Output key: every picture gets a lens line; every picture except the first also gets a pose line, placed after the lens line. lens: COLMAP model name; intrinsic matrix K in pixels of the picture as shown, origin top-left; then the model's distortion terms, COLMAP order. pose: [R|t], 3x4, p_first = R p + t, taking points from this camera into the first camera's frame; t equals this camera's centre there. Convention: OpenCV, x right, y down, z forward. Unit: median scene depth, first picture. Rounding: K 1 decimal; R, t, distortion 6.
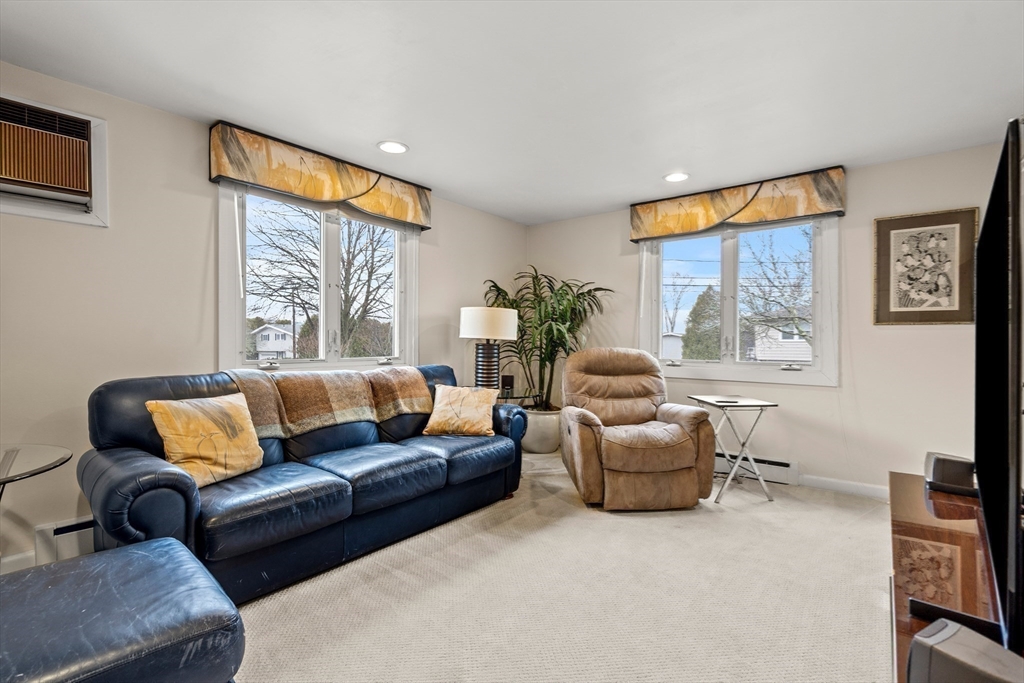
lens RADIAL K [[472.4, 0, 513.1], [0, 472.4, 338.8], [0, 0, 1]] dist [-0.007174, 0.001292]
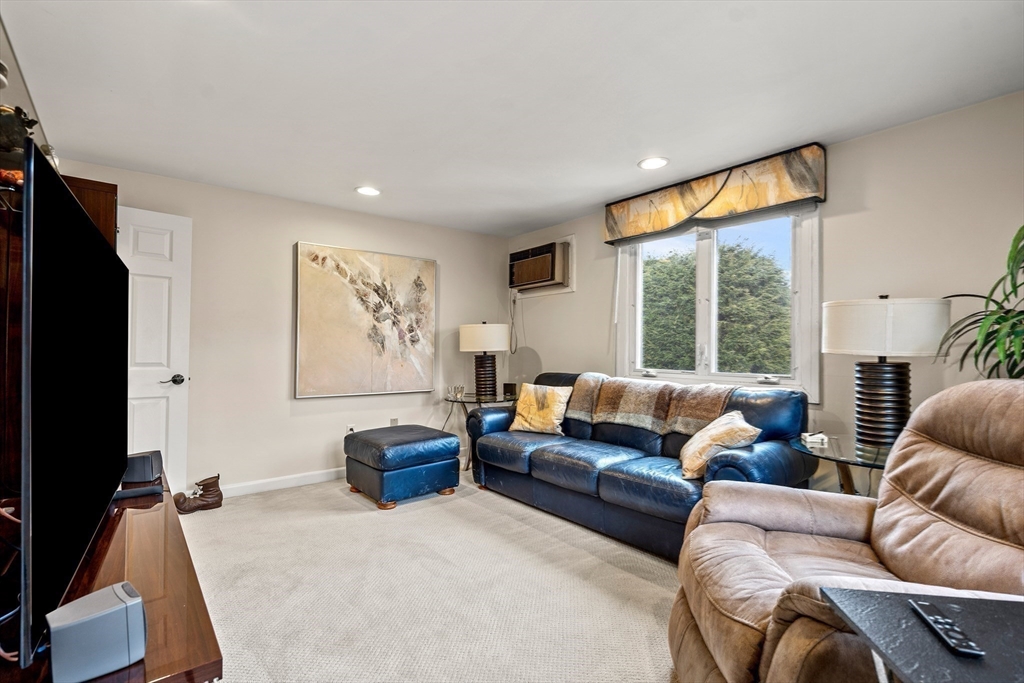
lens RADIAL K [[472.4, 0, 513.6], [0, 472.4, 349.8], [0, 0, 1]] dist [-0.007174, 0.001292]
pose [[-0.206522, -0.003321, -0.978436, 0.948440], [-0.006965, 0.999974, -0.001924, -0.002503], [0.978417, 0.006417, -0.206540, 1.094227]]
